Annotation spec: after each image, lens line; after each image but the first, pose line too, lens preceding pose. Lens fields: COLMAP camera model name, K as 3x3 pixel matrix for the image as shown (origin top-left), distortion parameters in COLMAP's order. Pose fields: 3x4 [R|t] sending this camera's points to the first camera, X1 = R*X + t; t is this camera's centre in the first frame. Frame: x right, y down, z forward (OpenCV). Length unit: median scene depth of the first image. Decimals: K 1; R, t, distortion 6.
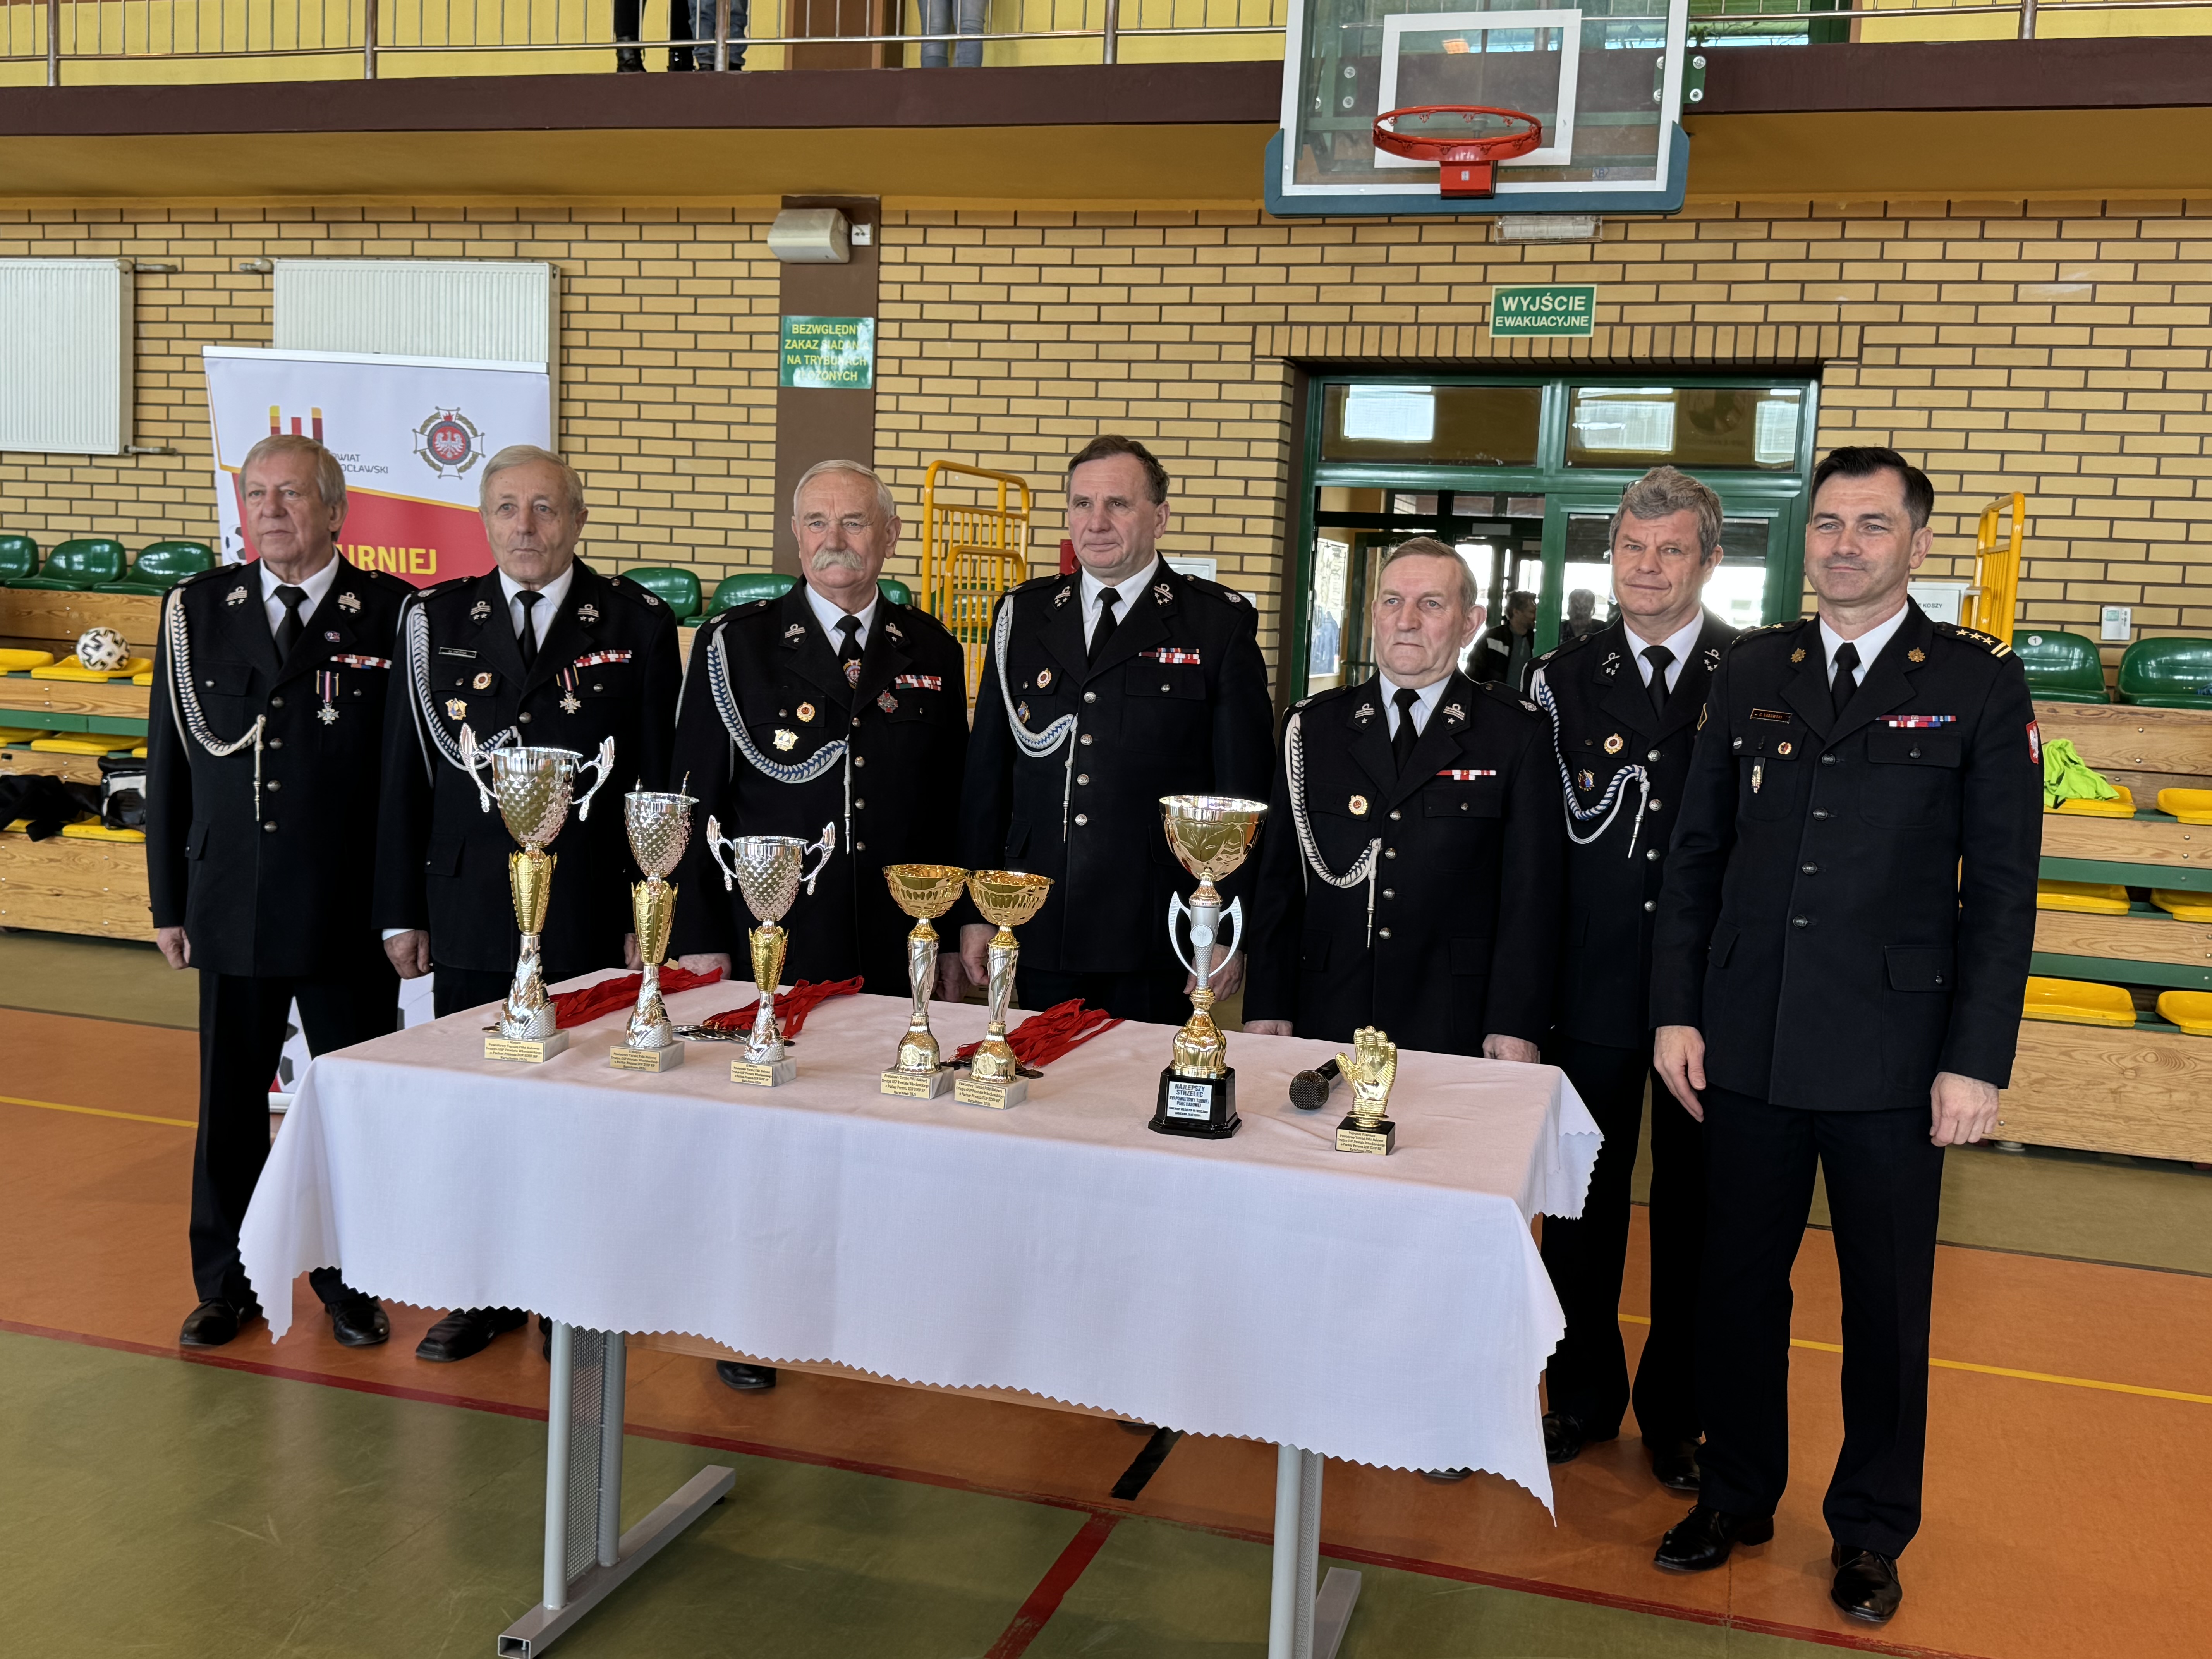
lens RADIAL K [[2265.8, 0, 1103.1], [0, 2265.8, 853.1], [0, 0, 1]] dist [0.079314, 0.000000]
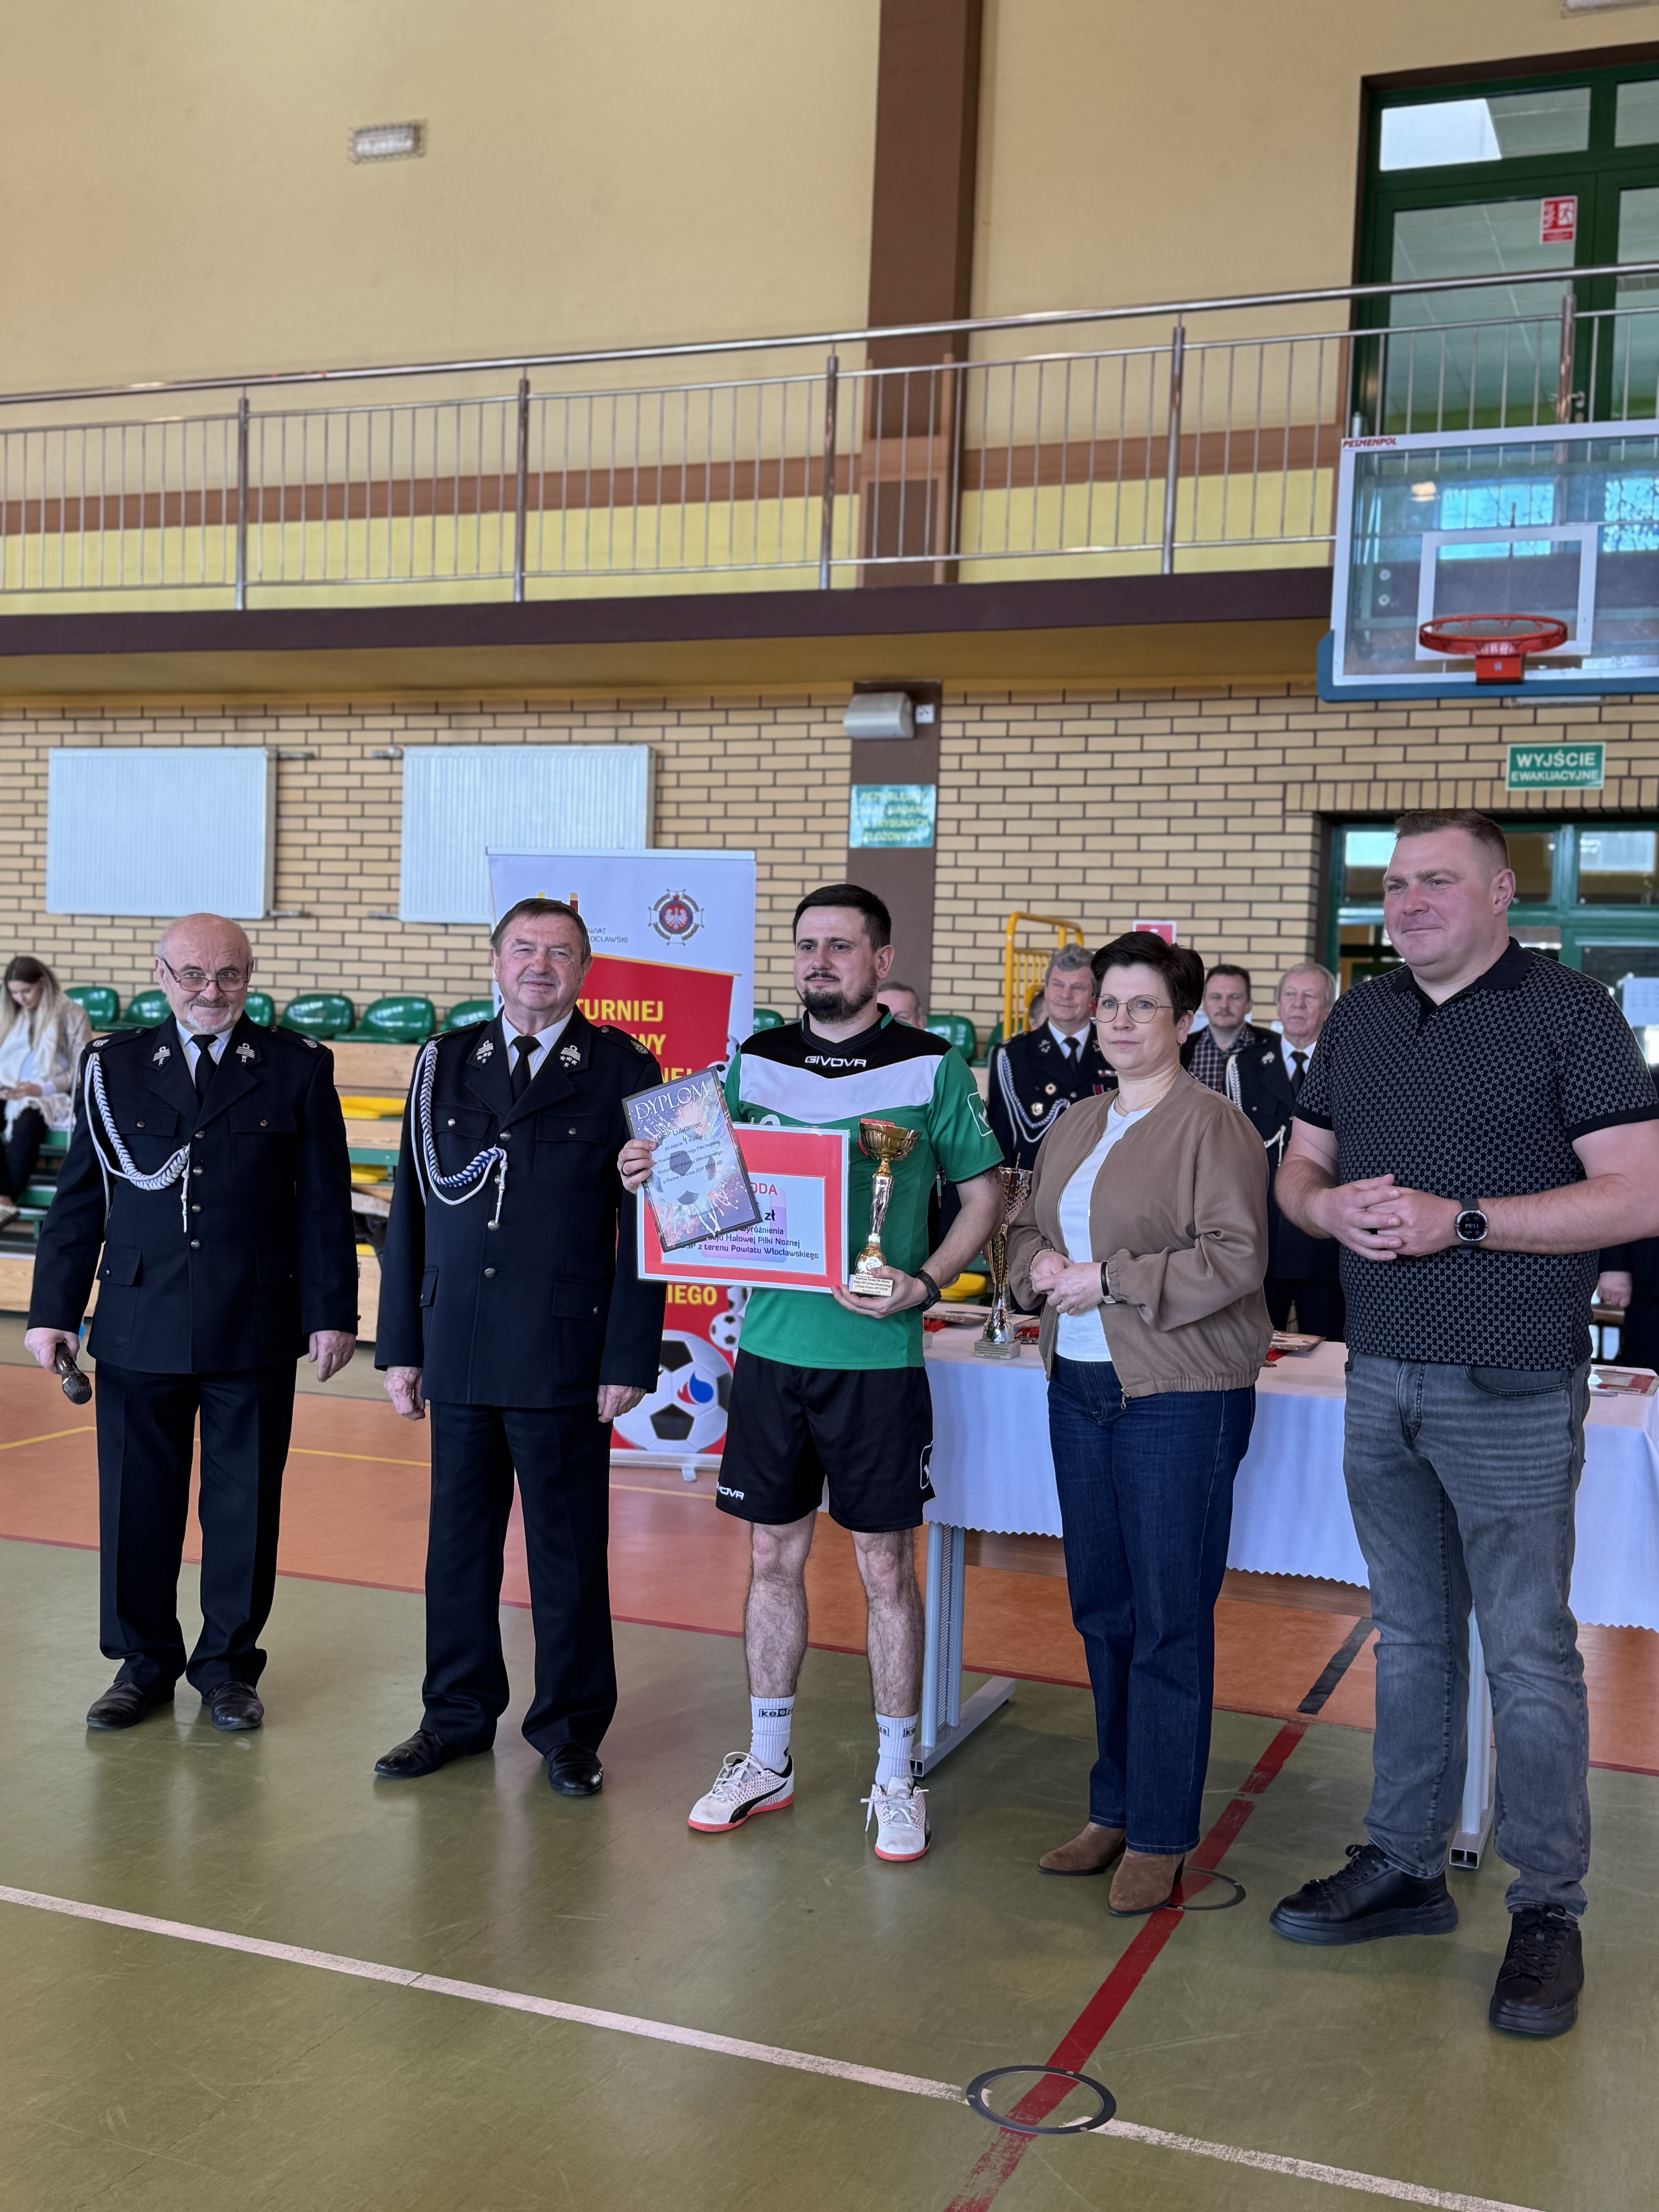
lens RADIAL K [[2396.5, 0, 817.7], [0, 2396.5, 1072.4], [0, 0, 1]] dist [0.172202, 0.000000]
pose [[0.996856, -0.013335, -0.078109, -0.068617], [0.006146, 0.995780, -0.091562, 0.015839], [0.079000, 0.090794, 0.992731, -0.177608]]
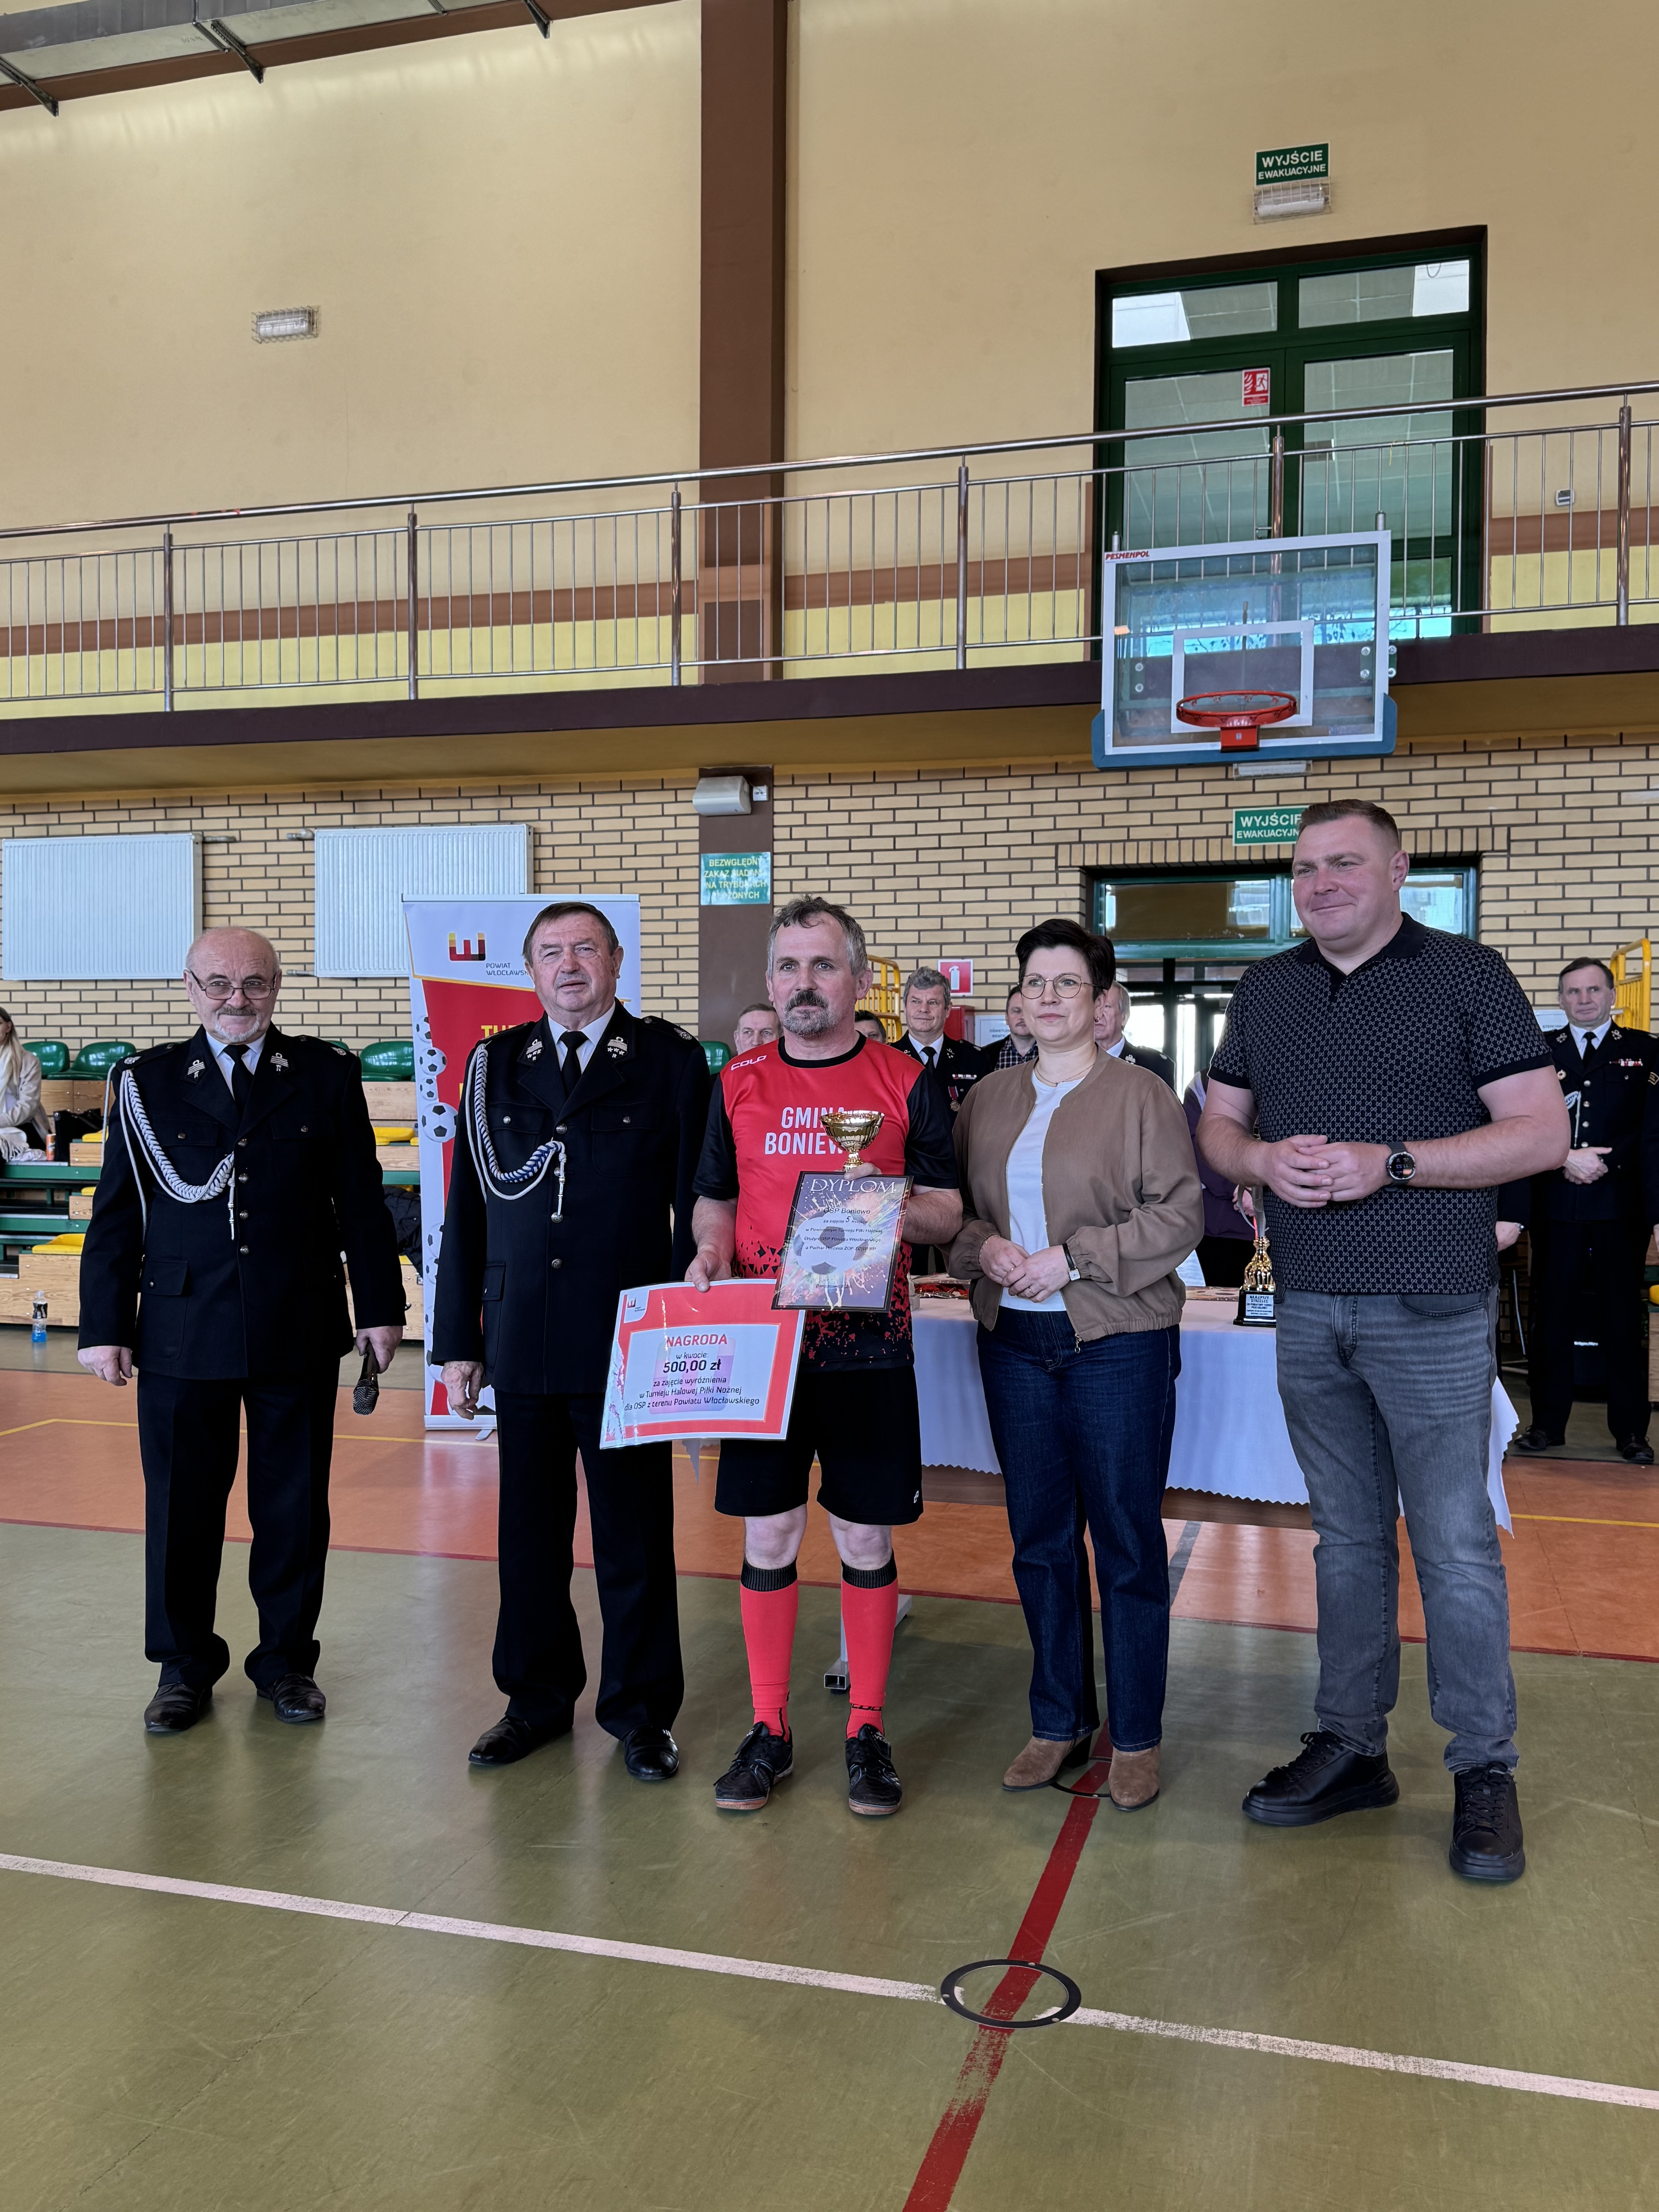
lens RADIAL K [[1898.9, 0, 831.3], [0, 1898.9, 1086.6], [0, 0, 1]] dist [0.128162, -0.046401]
pose [[0.998791, -0.045037, 0.019690, -0.094300], [0.046804, 0.993778, -0.101071, 0.021219], [-0.015015, 0.101870, 0.994684, -0.118737]]
